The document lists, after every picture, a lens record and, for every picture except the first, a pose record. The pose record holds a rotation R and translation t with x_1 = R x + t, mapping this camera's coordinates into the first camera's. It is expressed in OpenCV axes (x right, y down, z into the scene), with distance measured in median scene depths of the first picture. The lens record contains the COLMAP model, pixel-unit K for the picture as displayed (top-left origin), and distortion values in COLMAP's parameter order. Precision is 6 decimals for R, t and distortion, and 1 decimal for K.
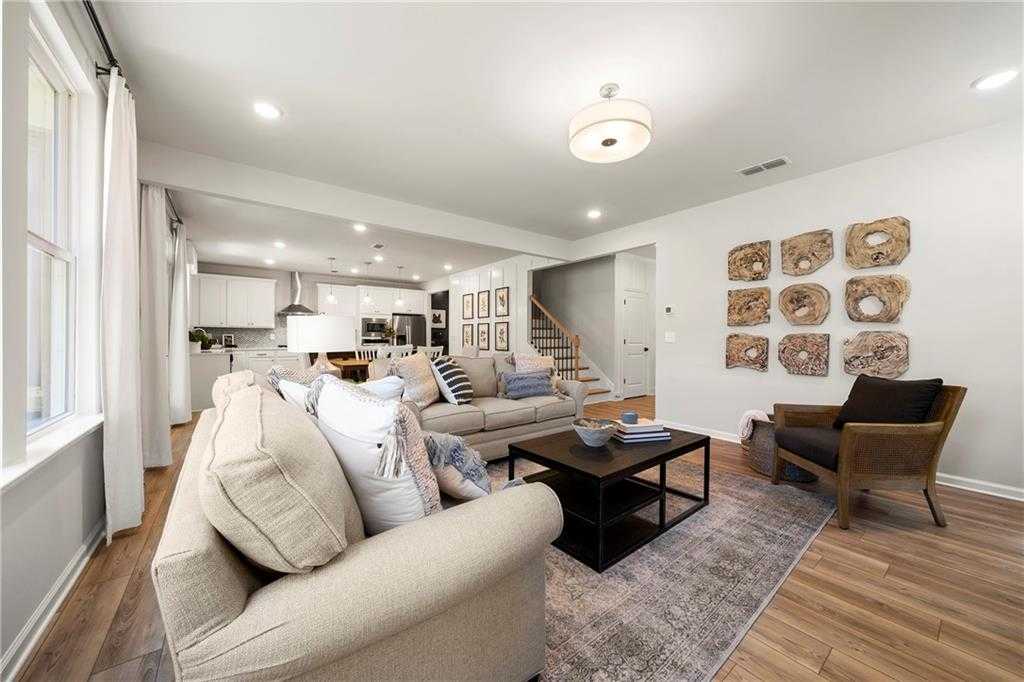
lens RADIAL K [[356.7, 0, 515.6], [0, 356.7, 336.2], [0, 0, 1]] dist [-0.001326, -0.000032]
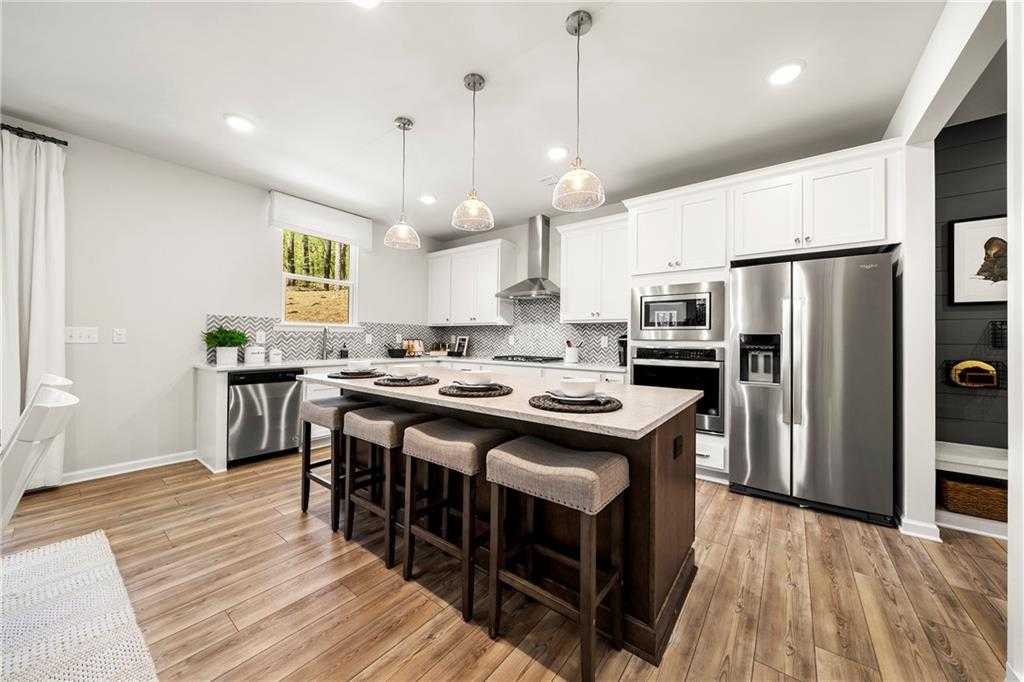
lens RADIAL K [[363.5, 0, 515.4], [0, 363.5, 334.4], [0, 0, 1]] dist [0.000146, 0.000109]
pose [[0.243544, -0.012145, -0.969814, -0.120407], [-0.004071, 0.999900, -0.013544, 0.000285], [0.969881, 0.007247, 0.243470, 0.874756]]
